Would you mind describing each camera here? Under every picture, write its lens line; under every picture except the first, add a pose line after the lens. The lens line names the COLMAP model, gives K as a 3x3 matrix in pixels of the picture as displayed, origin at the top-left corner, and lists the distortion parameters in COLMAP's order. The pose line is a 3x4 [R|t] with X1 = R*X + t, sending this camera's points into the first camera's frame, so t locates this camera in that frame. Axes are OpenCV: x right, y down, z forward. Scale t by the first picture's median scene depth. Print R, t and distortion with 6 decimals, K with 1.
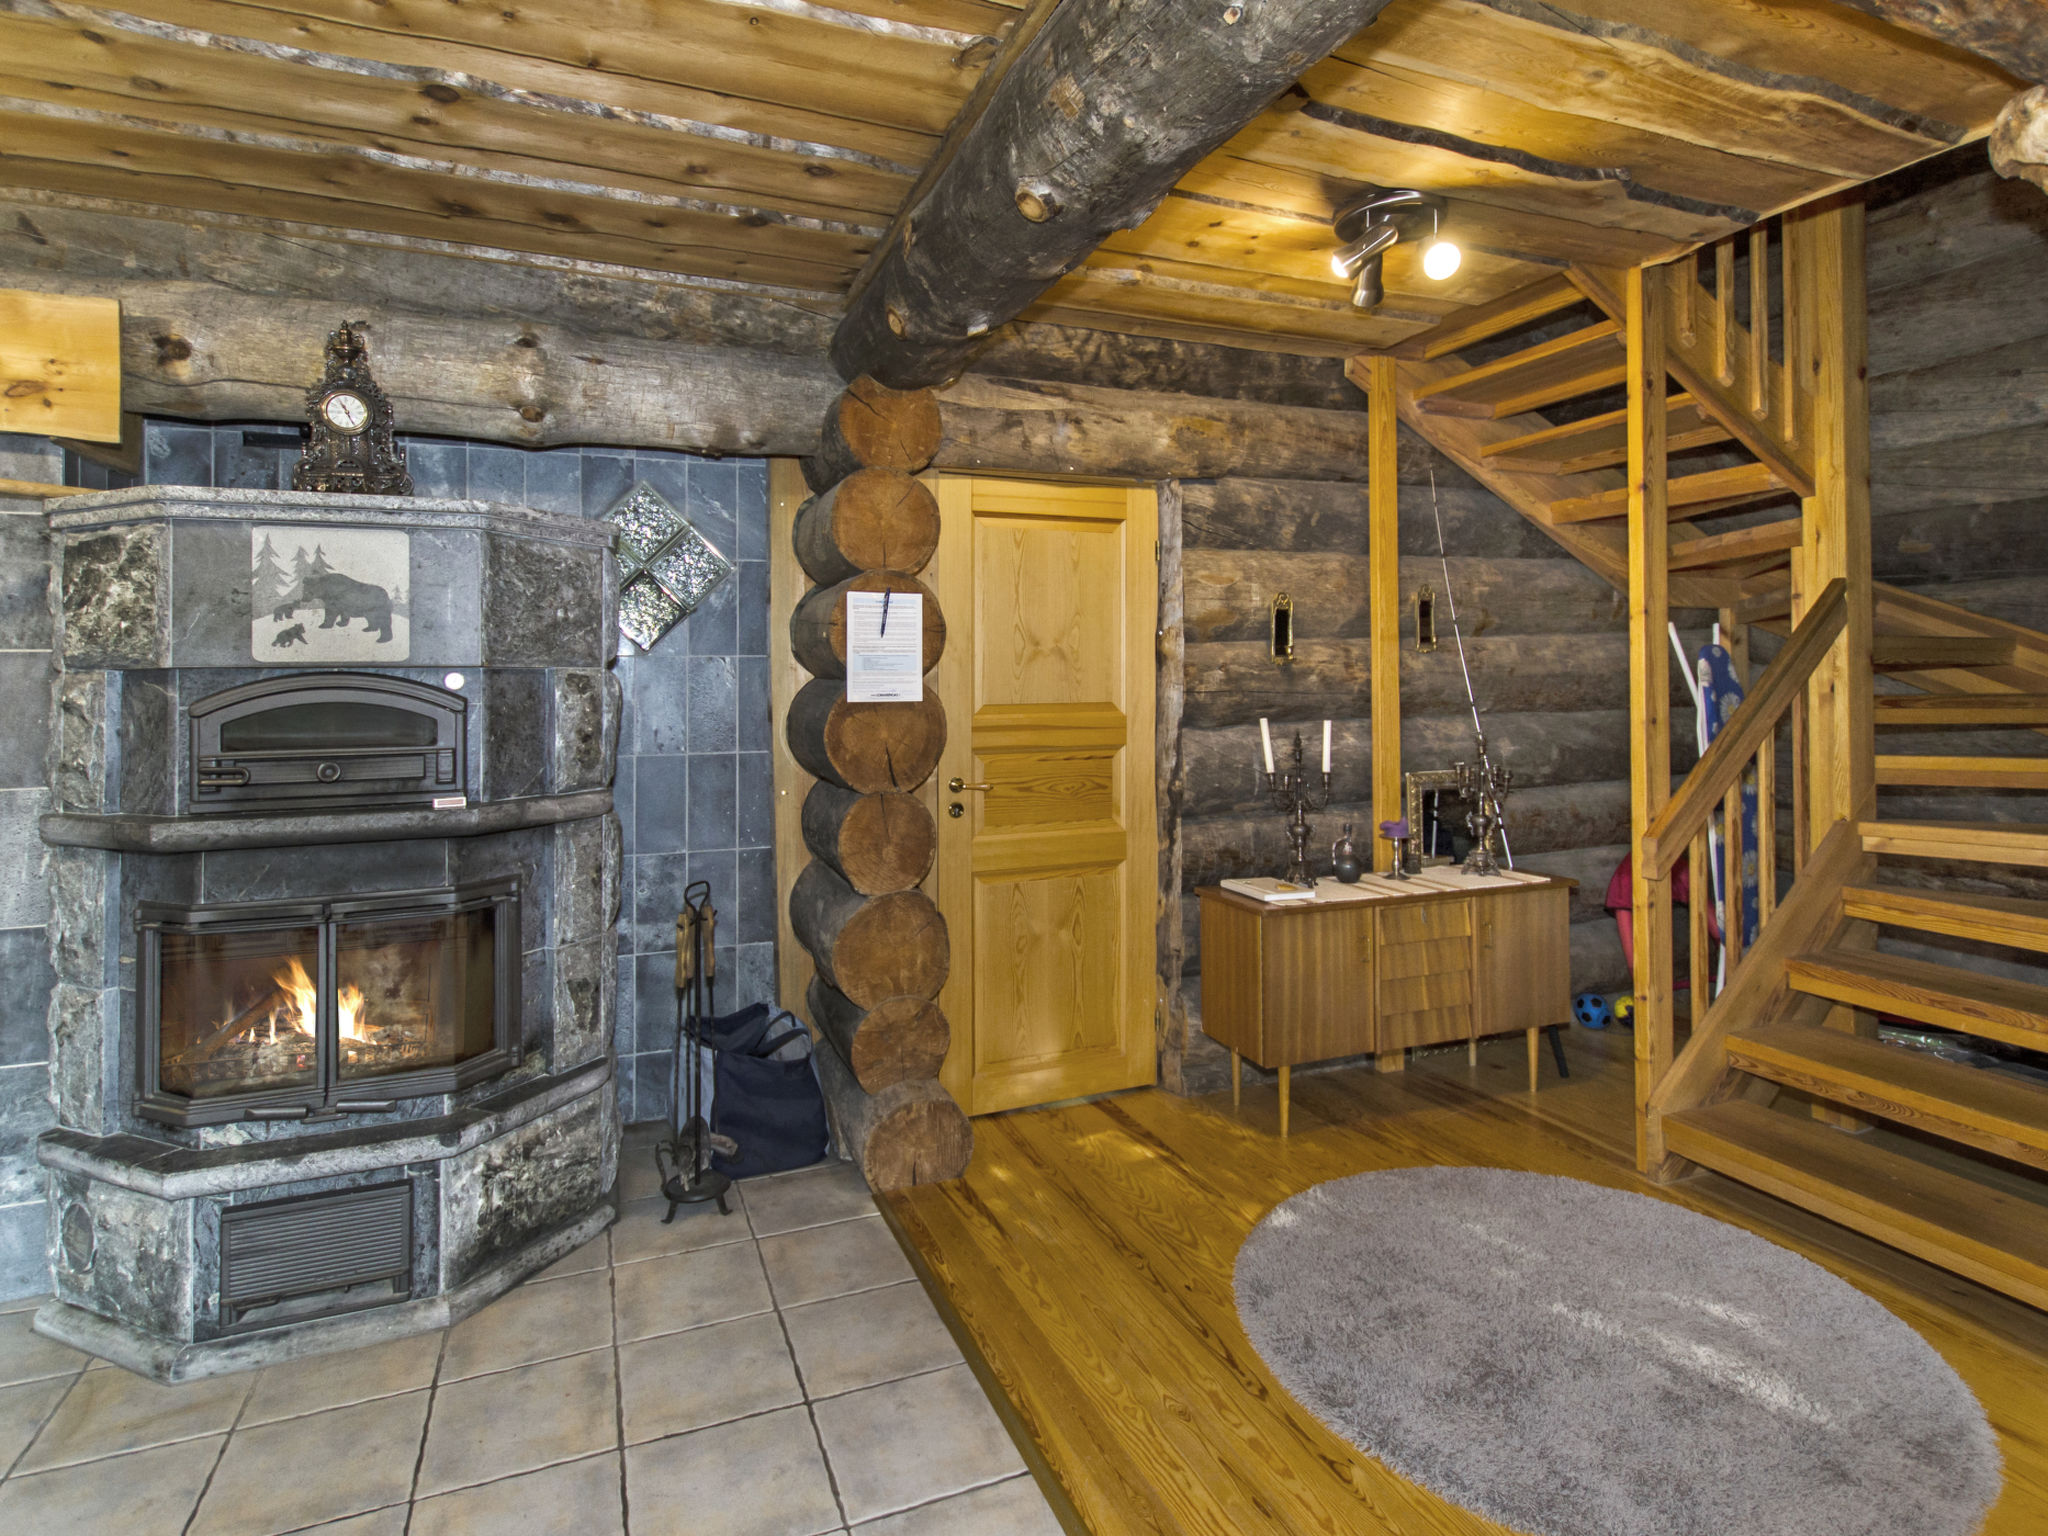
lens RADIAL K [[1066.5, 0, 1020.0], [0, 1066.5, 723.5], [0, 0, 1]] dist [-0.003752, -0.000081]
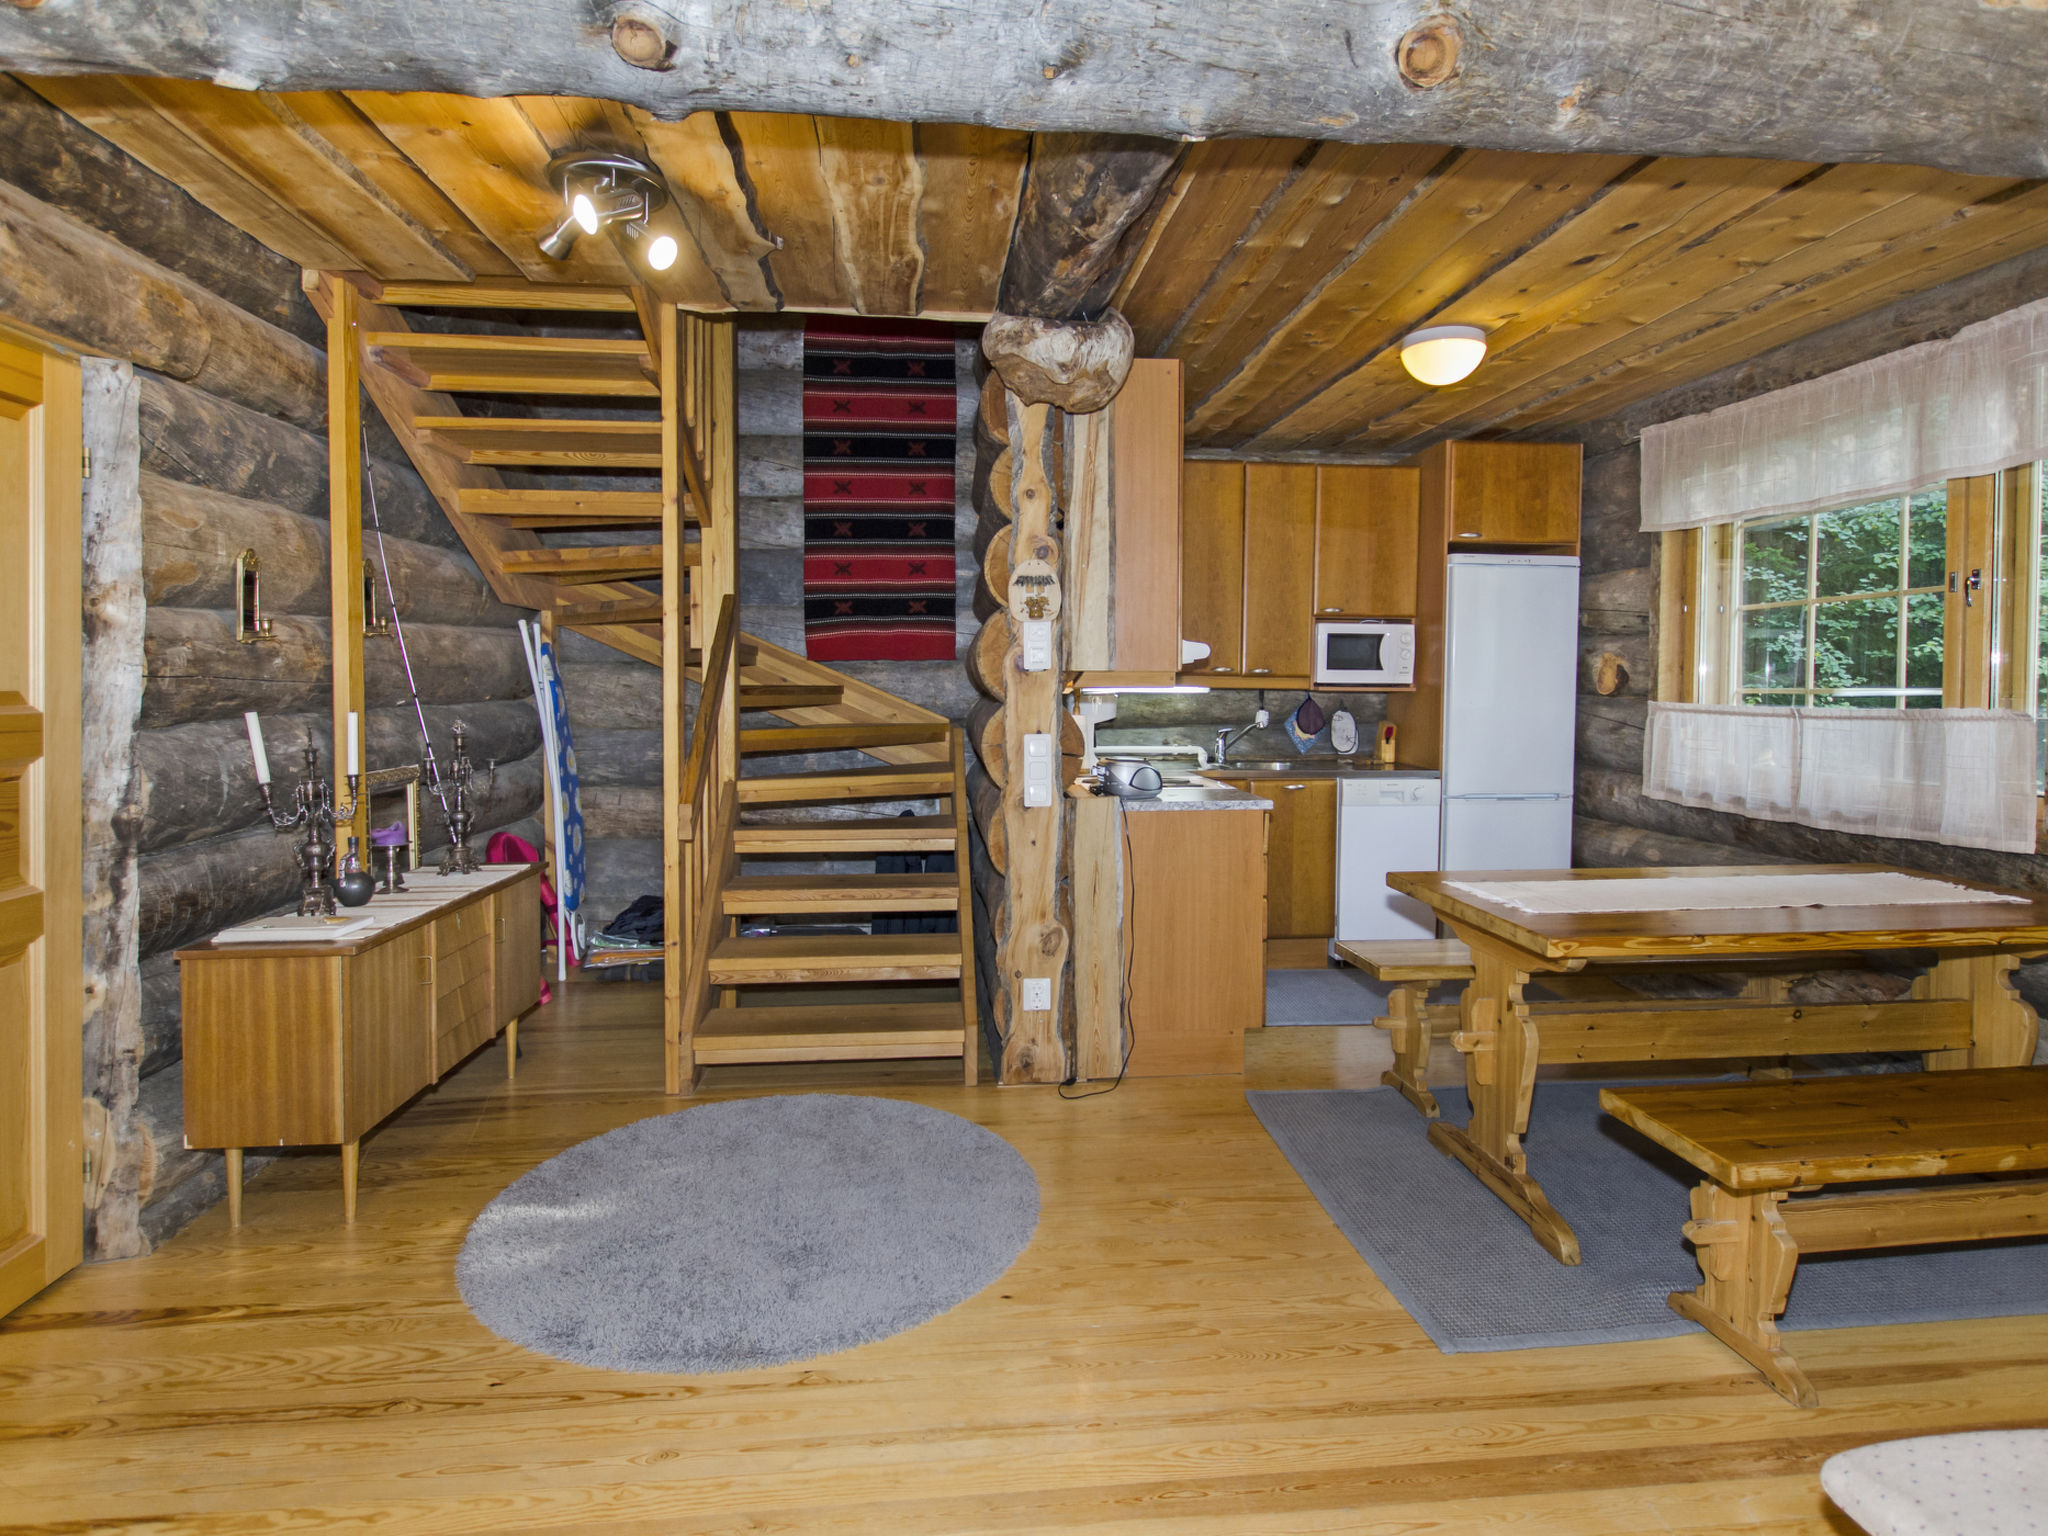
lens RADIAL K [[1066.5, 0, 1011.3], [0, 1066.5, 765.5], [0, 0, 1]] dist [-0.003752, -0.000081]
pose [[0.302719, -0.065194, 0.950848, -0.332147], [0.034818, 0.997748, 0.057325, 0.008367], [-0.952444, 0.015753, 0.304307, 0.246132]]
